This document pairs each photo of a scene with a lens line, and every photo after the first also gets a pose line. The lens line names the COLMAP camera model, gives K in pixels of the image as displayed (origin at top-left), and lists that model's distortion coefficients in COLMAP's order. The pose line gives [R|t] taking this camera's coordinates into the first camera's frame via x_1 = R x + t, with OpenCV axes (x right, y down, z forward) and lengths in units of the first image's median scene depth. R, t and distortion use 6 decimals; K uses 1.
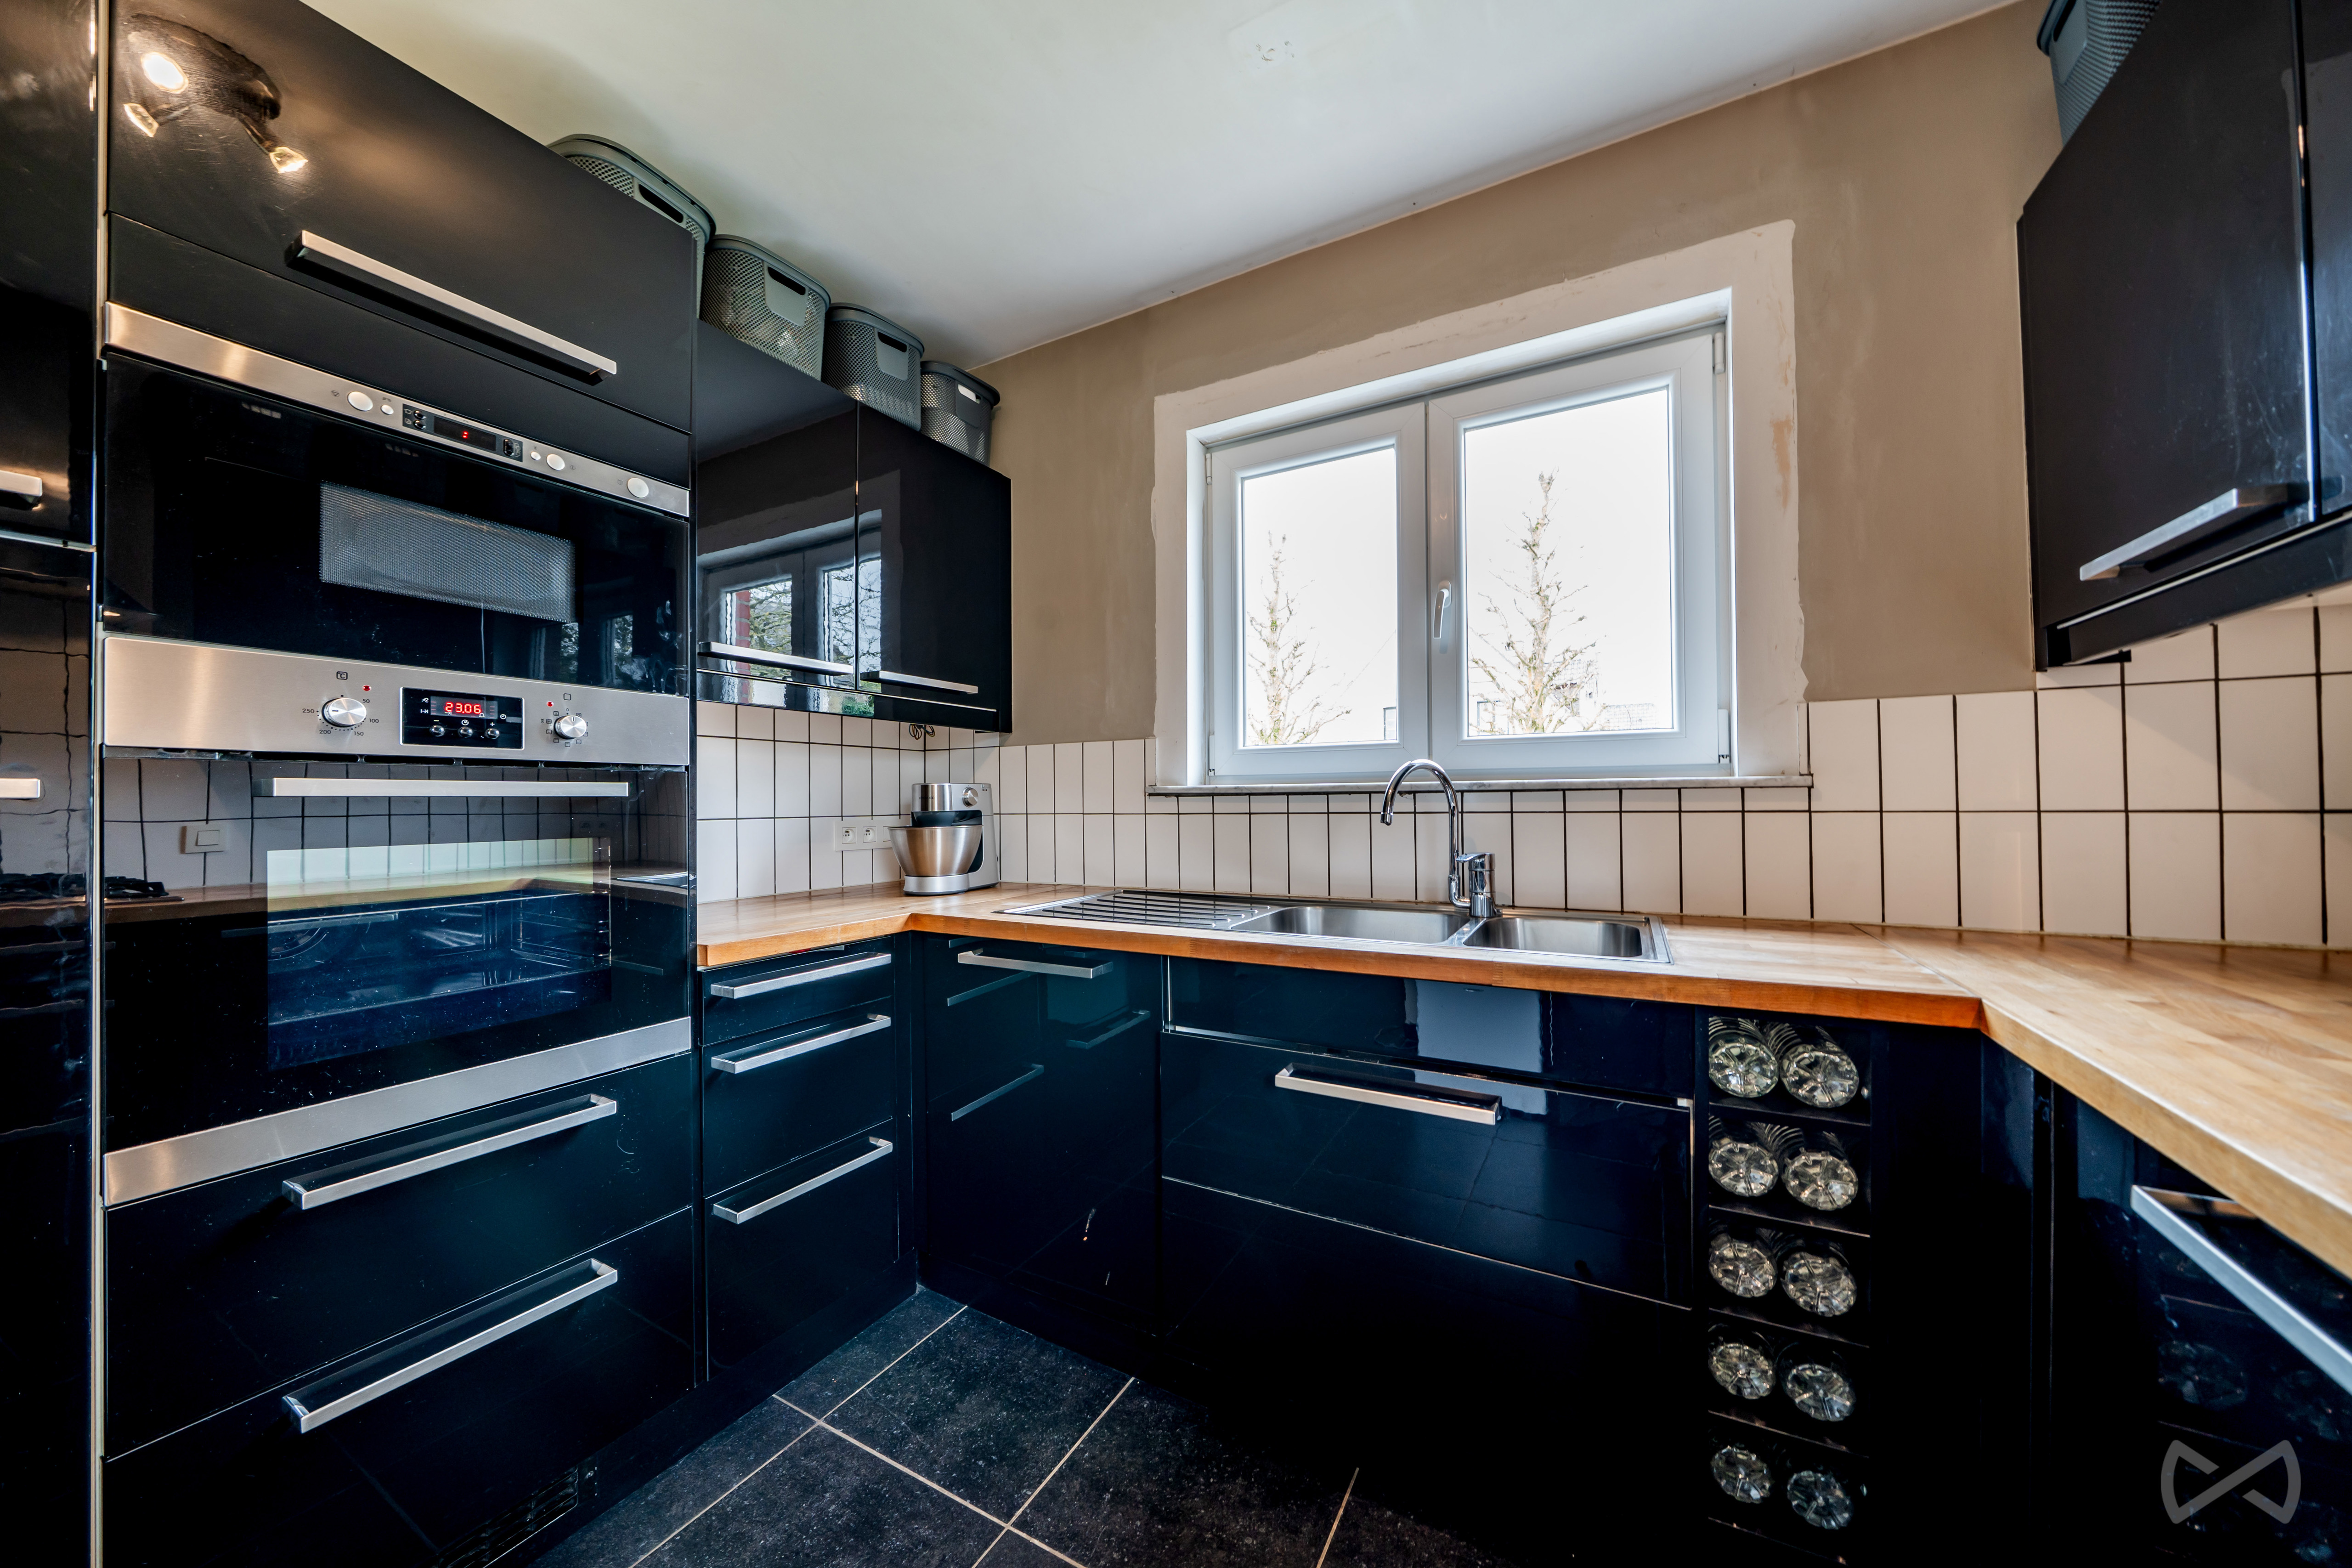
lens RADIAL K [[802.6, 0, 1181.4], [0, 802.6, 789.2], [0, 0, 1]] dist [-0.001862, -0.000231]
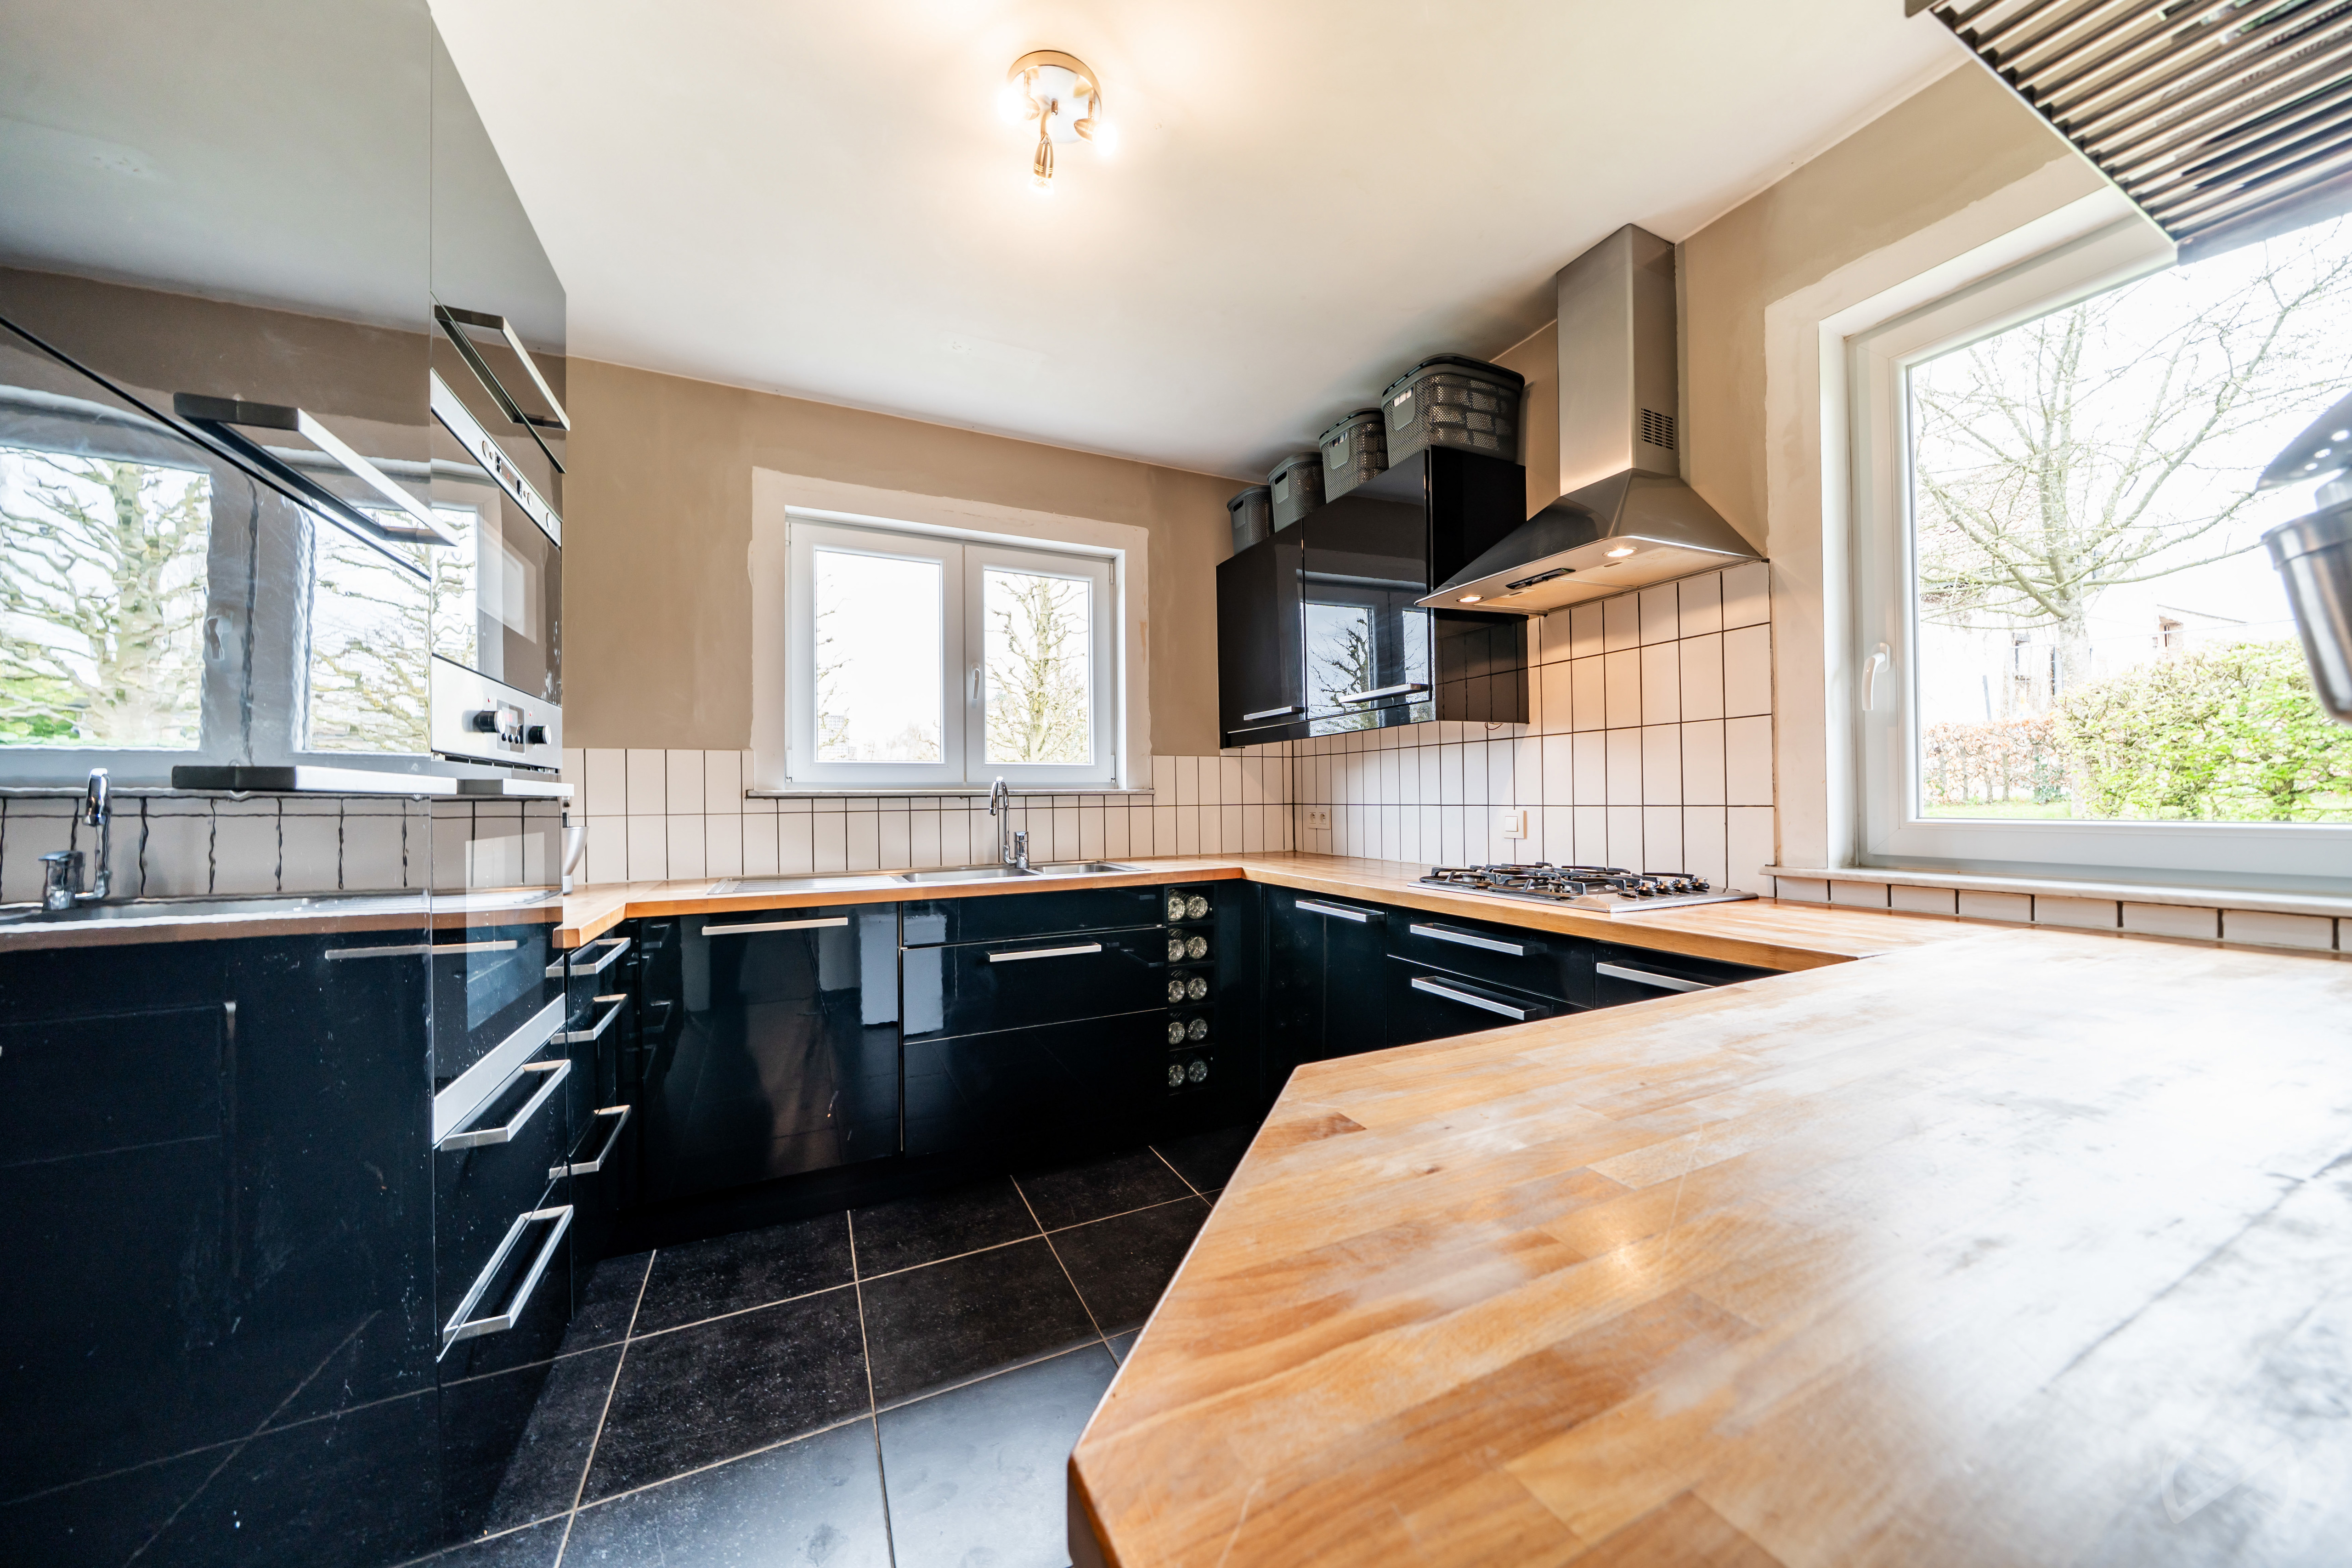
lens RADIAL K [[802.6, 0, 1184.4], [0, 802.6, 787.5], [0, 0, 1]] dist [-0.001862, -0.000231]
pose [[0.577516, 0.013843, 0.816262, -0.871814], [-0.005473, 0.999899, -0.013085, 0.005148], [-0.816361, 0.003090, 0.577534, -0.297168]]
